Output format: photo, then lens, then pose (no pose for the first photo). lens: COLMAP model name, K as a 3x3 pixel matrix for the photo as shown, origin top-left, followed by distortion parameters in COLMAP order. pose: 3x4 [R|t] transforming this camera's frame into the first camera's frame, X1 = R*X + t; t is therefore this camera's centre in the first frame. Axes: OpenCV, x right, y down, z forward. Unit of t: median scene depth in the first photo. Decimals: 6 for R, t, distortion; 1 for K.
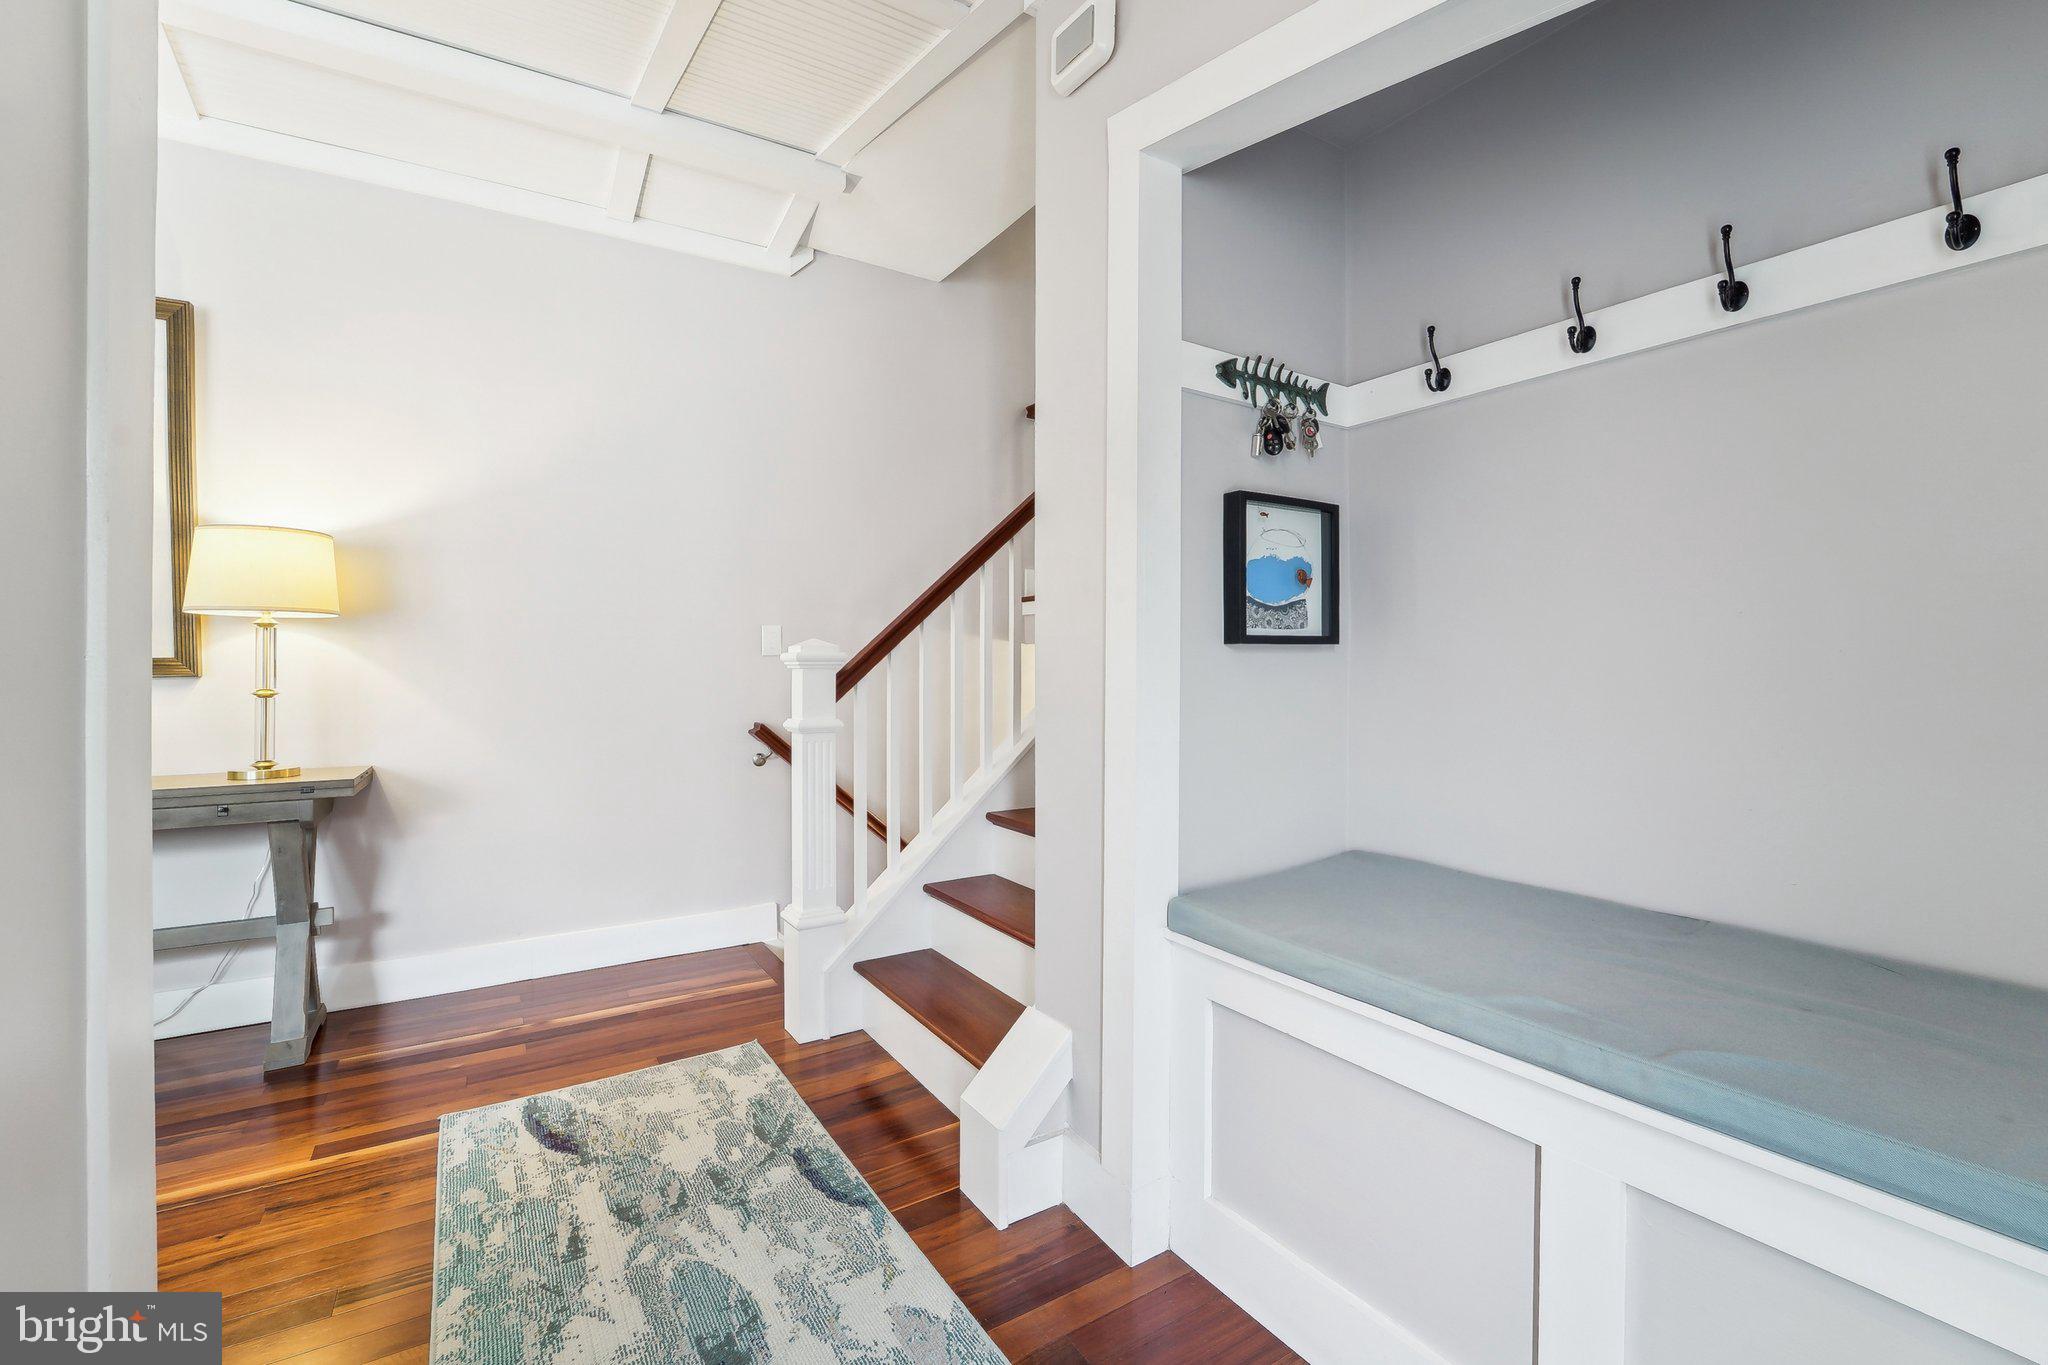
lens RADIAL K [[848.7, 0, 1020.4], [0, 848.7, 665.5], [0, 0, 1]] dist [-0.016077, -0.001509]
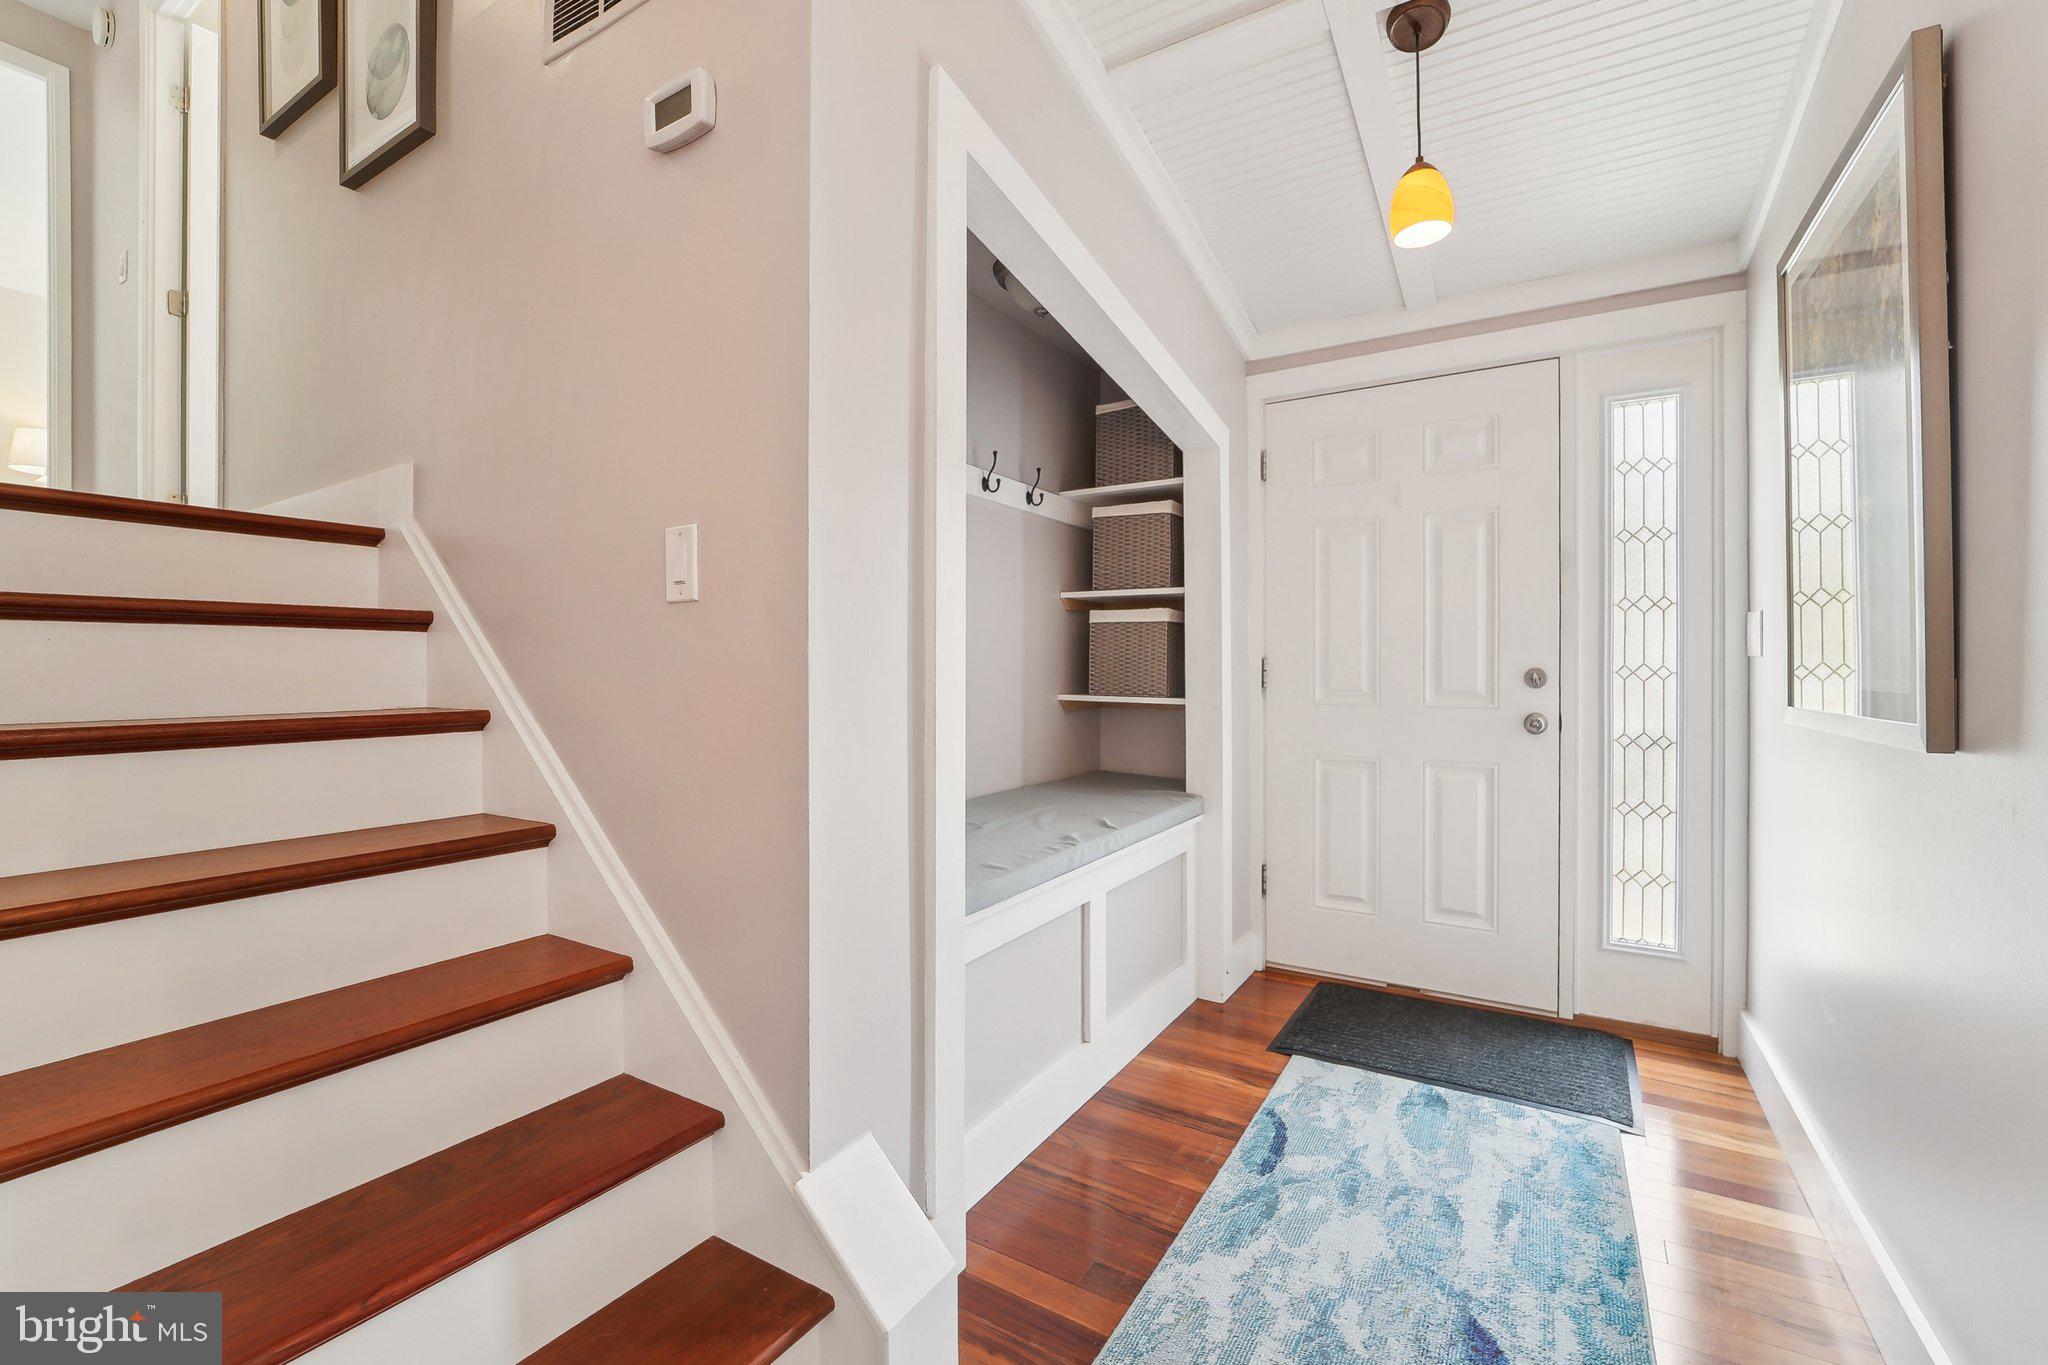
lens RADIAL K [[848.7, 0, 1027.8], [0, 848.7, 669.5], [0, 0, 1]] dist [-0.016077, -0.001509]
pose [[-0.425803, -0.009301, 0.904768, -1.086466], [0.013075, 0.999780, 0.016431, -0.020816], [-0.904721, 0.018826, -0.425588, 1.755962]]
